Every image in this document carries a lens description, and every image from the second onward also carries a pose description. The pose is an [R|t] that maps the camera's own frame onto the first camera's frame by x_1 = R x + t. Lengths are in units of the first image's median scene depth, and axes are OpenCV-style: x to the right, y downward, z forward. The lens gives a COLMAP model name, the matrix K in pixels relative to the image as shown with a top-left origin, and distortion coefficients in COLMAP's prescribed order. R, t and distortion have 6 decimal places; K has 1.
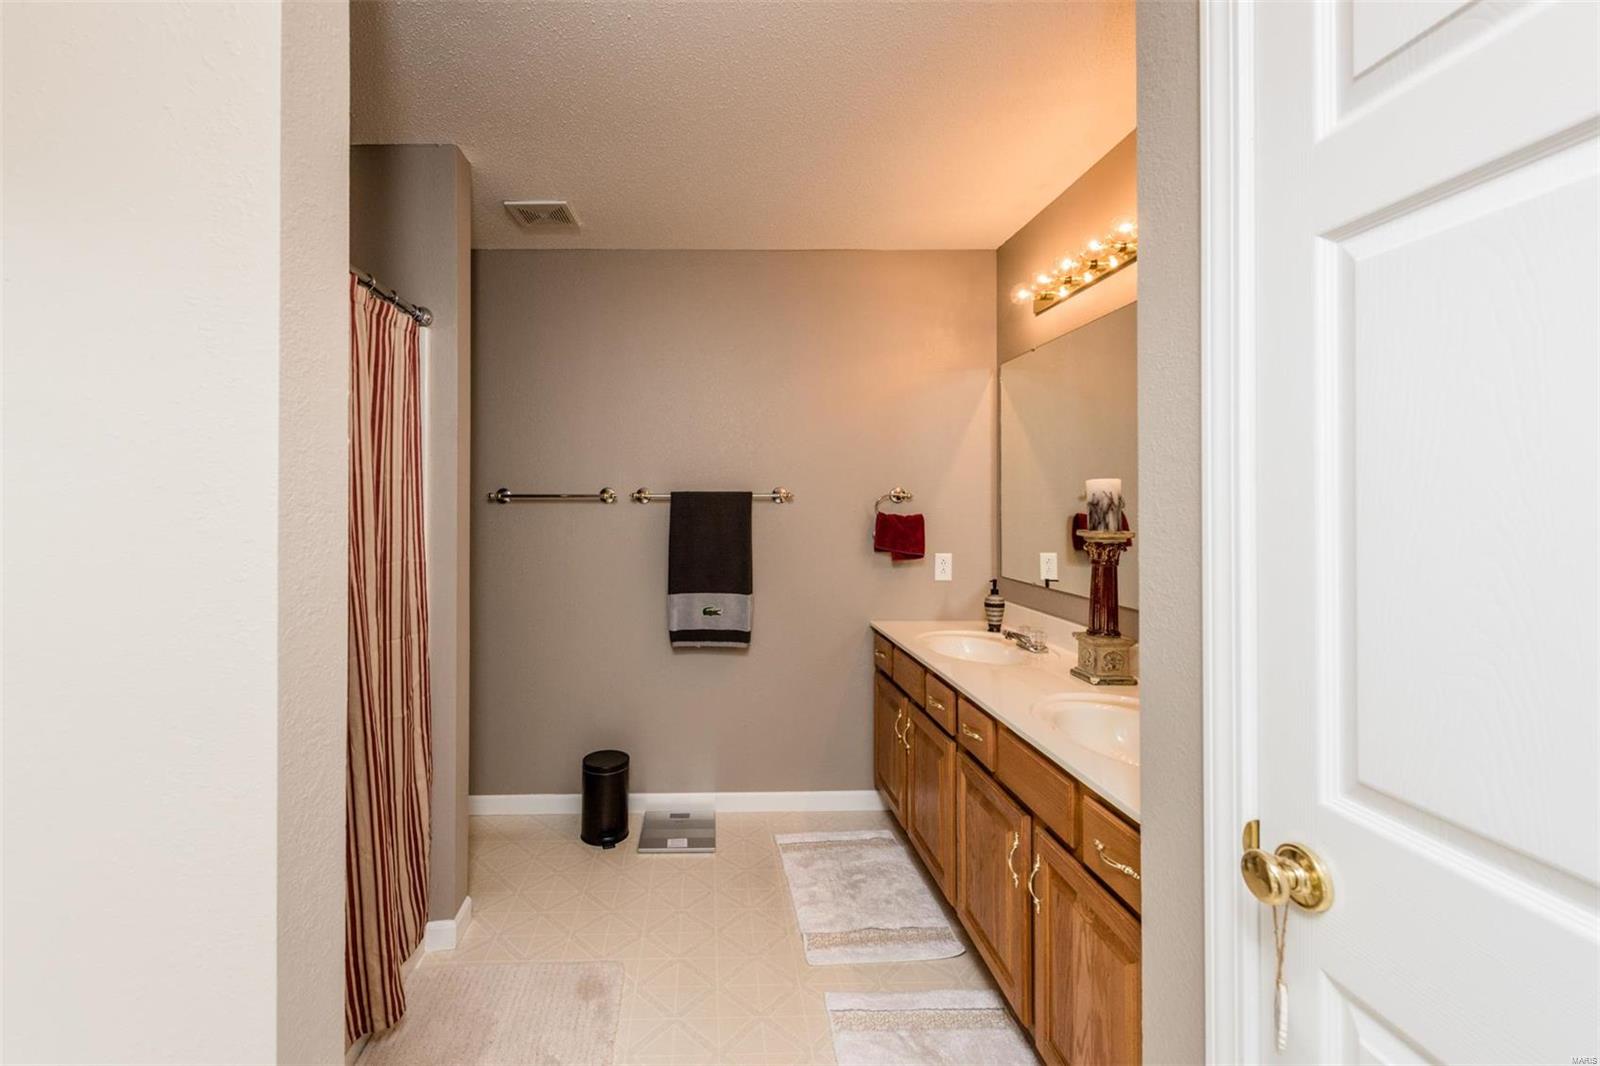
lens RADIAL K [[716.9, 0, 797.1], [0, 716.9, 490.9], [0, 0, 1]] dist [0.002785, 0.000519]
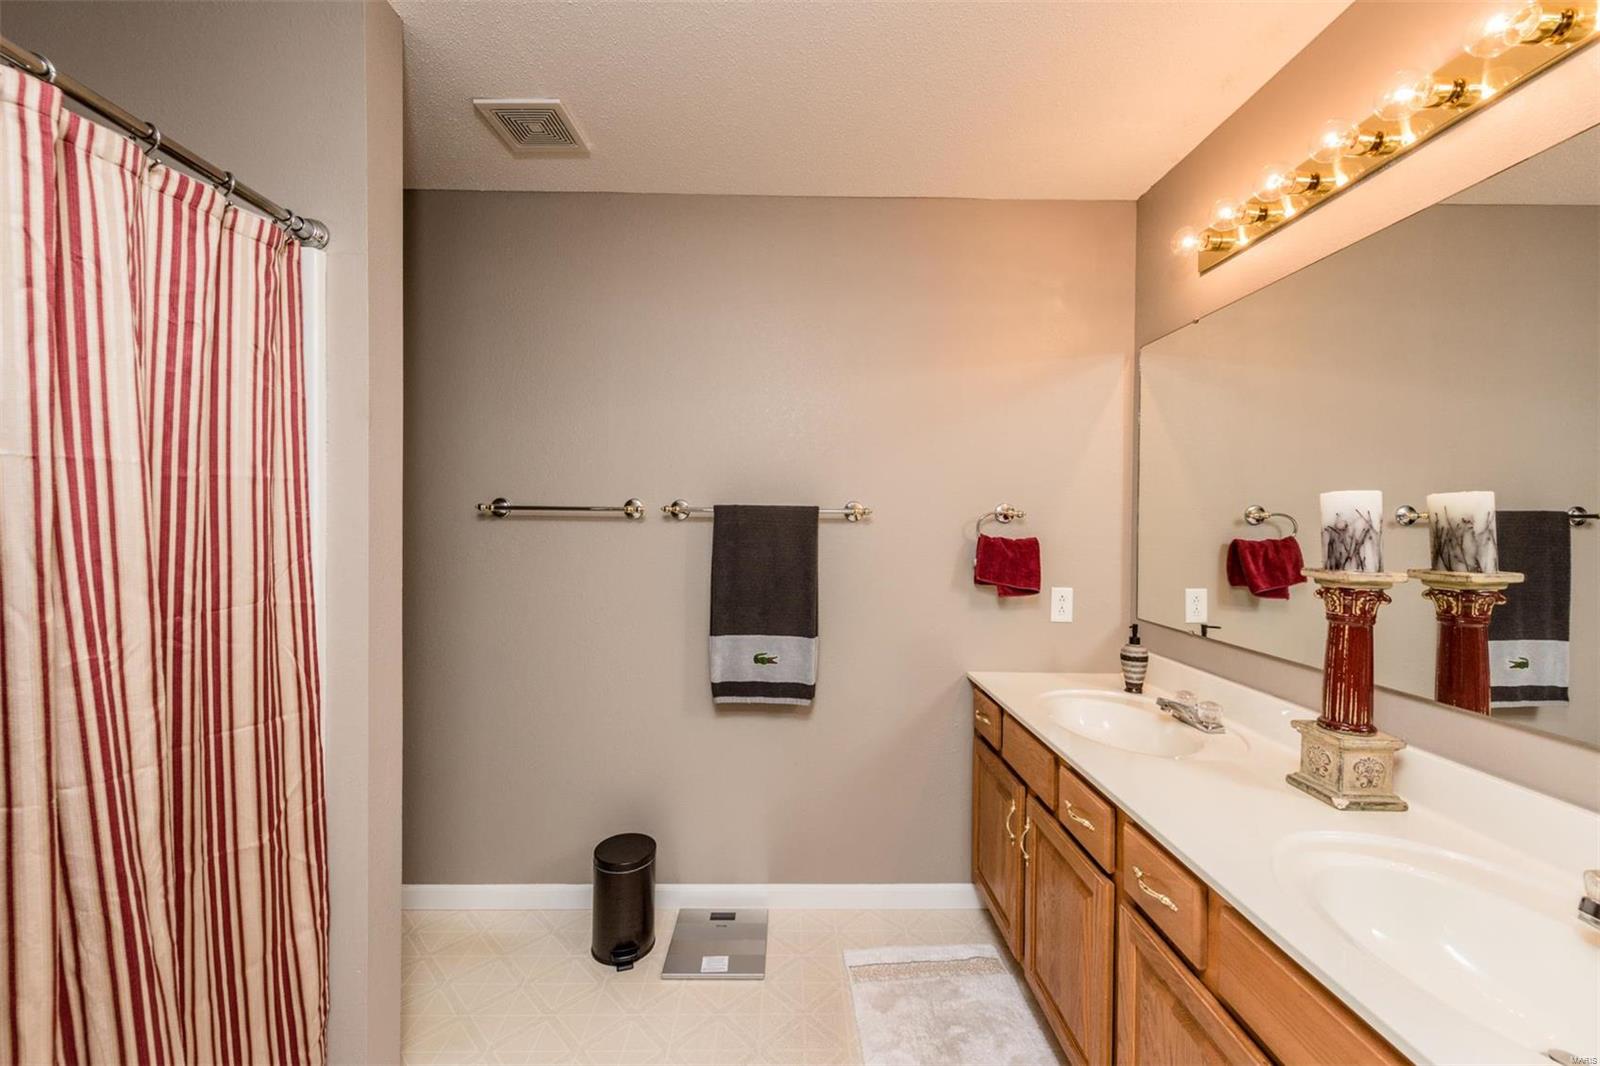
lens RADIAL K [[660.9, 0, 792.7], [0, 660.9, 525.3], [0, 0, 1]] dist [0.001700, -0.000500]
pose [[0.992661, 0.012732, -0.120254, -0.004396], [-0.009824, 0.999646, 0.024740, 0.004371], [0.120527, -0.023377, 0.992435, 0.296299]]
